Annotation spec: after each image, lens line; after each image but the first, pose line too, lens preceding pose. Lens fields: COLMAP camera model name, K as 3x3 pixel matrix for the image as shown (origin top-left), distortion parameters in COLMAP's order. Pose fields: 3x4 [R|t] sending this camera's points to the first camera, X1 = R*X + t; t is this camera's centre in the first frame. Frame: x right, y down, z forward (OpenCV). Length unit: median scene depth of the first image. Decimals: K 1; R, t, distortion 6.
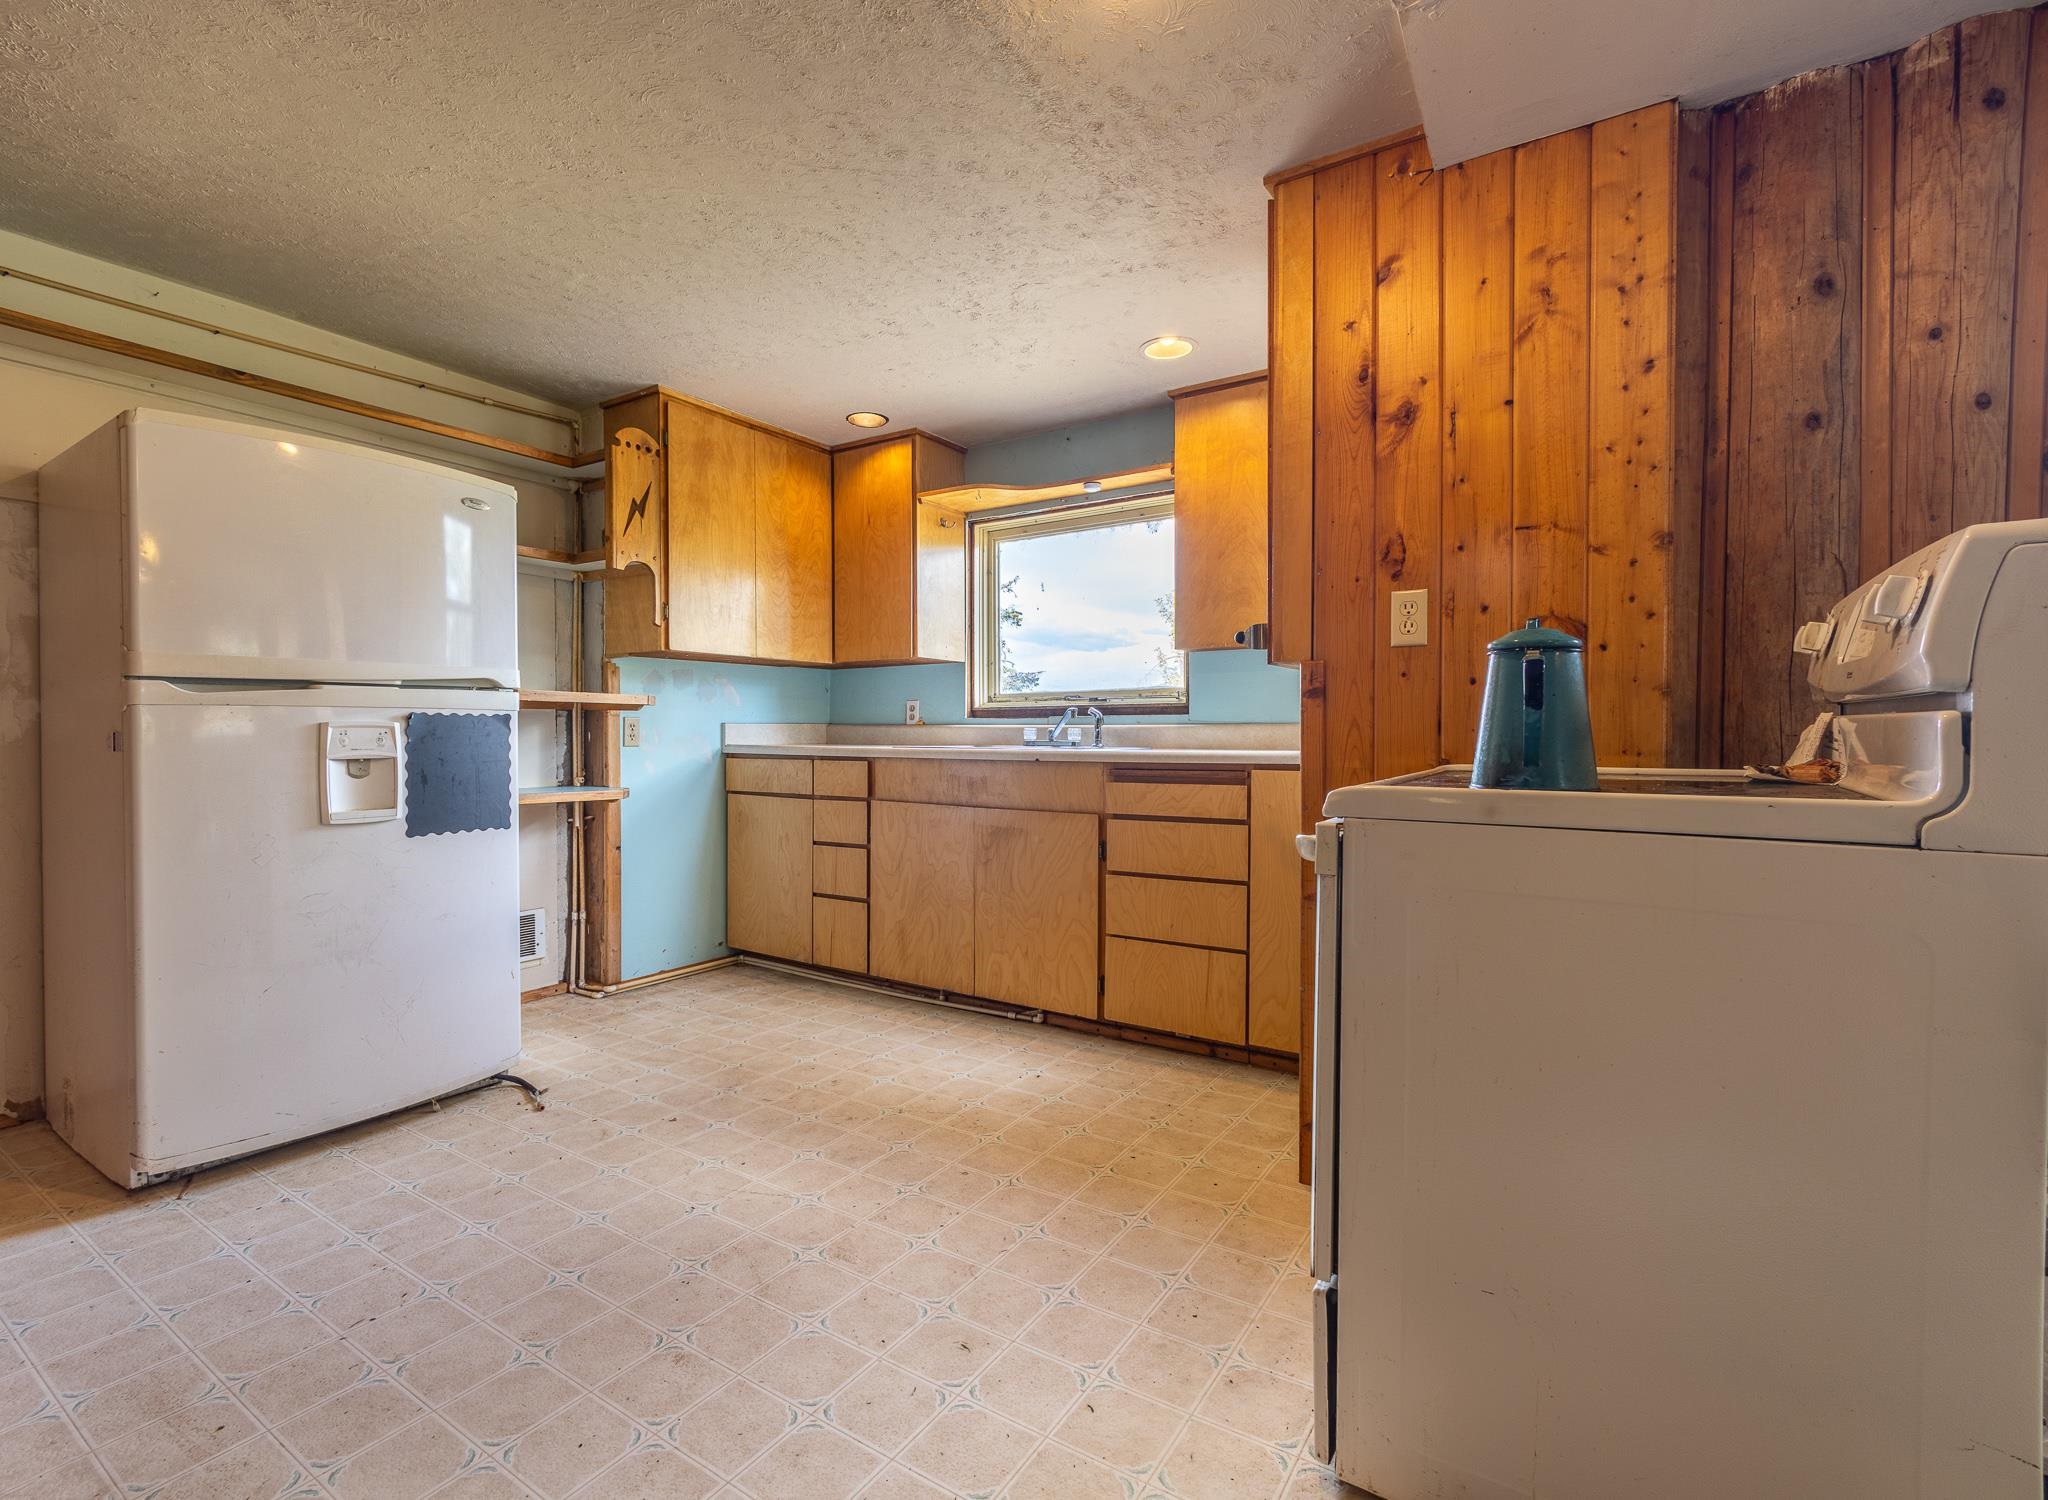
lens RADIAL K [[983.8, 0, 1024.0], [0, 983.8, 750.0], [0, 0, 1]] dist [-0.002385, -0.000446]
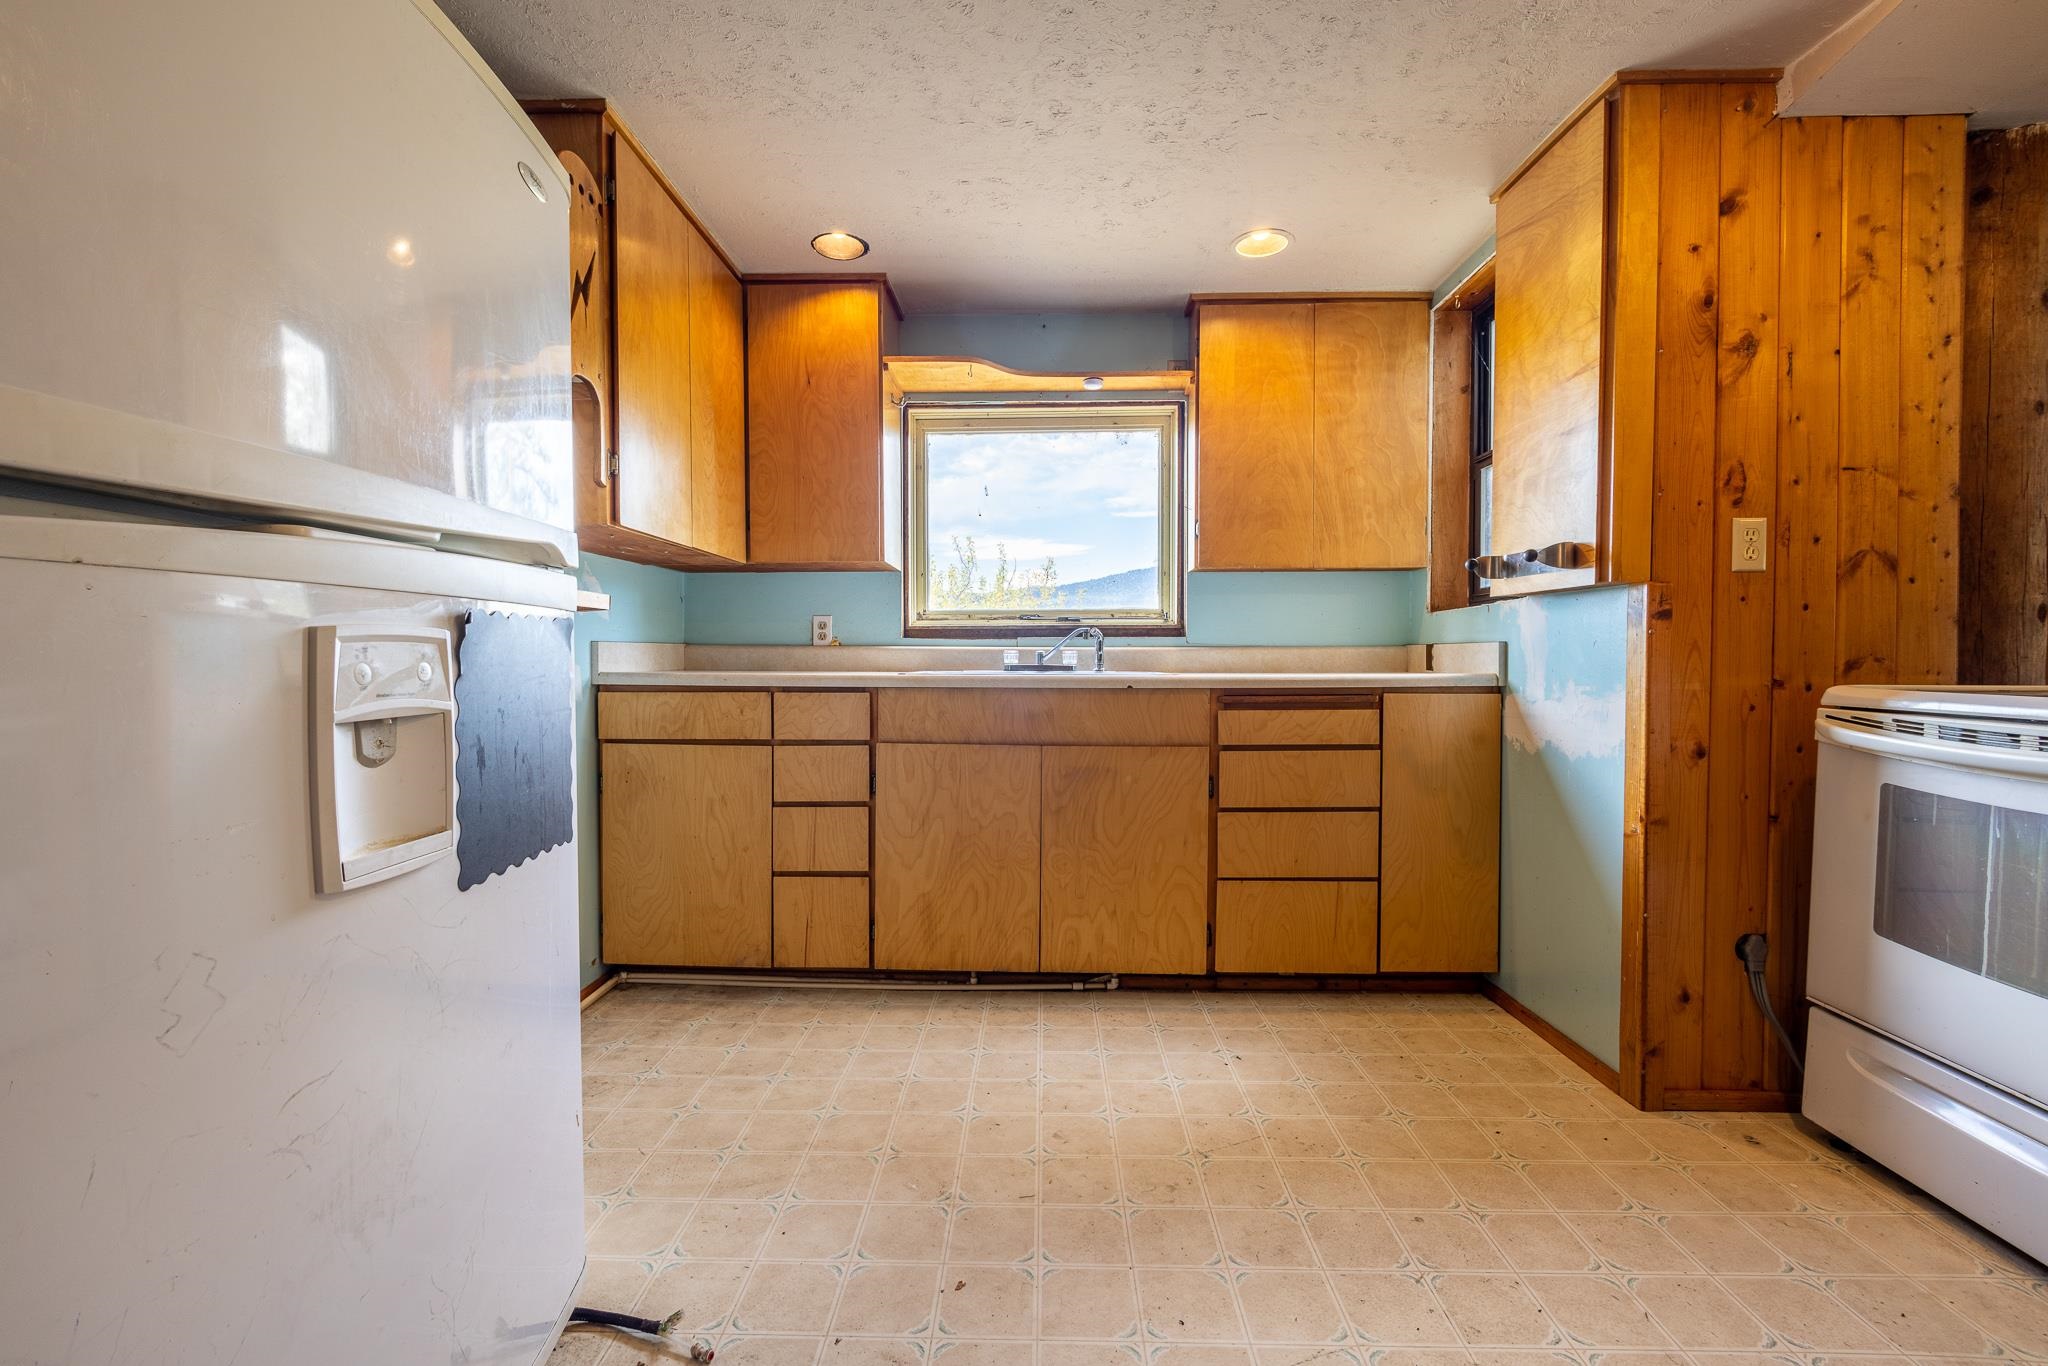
lens RADIAL K [[869.4, 0, 1033.7], [0, 869.4, 681.4], [0, 0, 1]] dist [-0.005459, 0.000856]
pose [[0.841183, -0.015635, 0.540525, -0.512571], [0.009593, 0.999856, 0.013992, -0.006920], [-0.540666, -0.006584, 0.841211, 0.442411]]
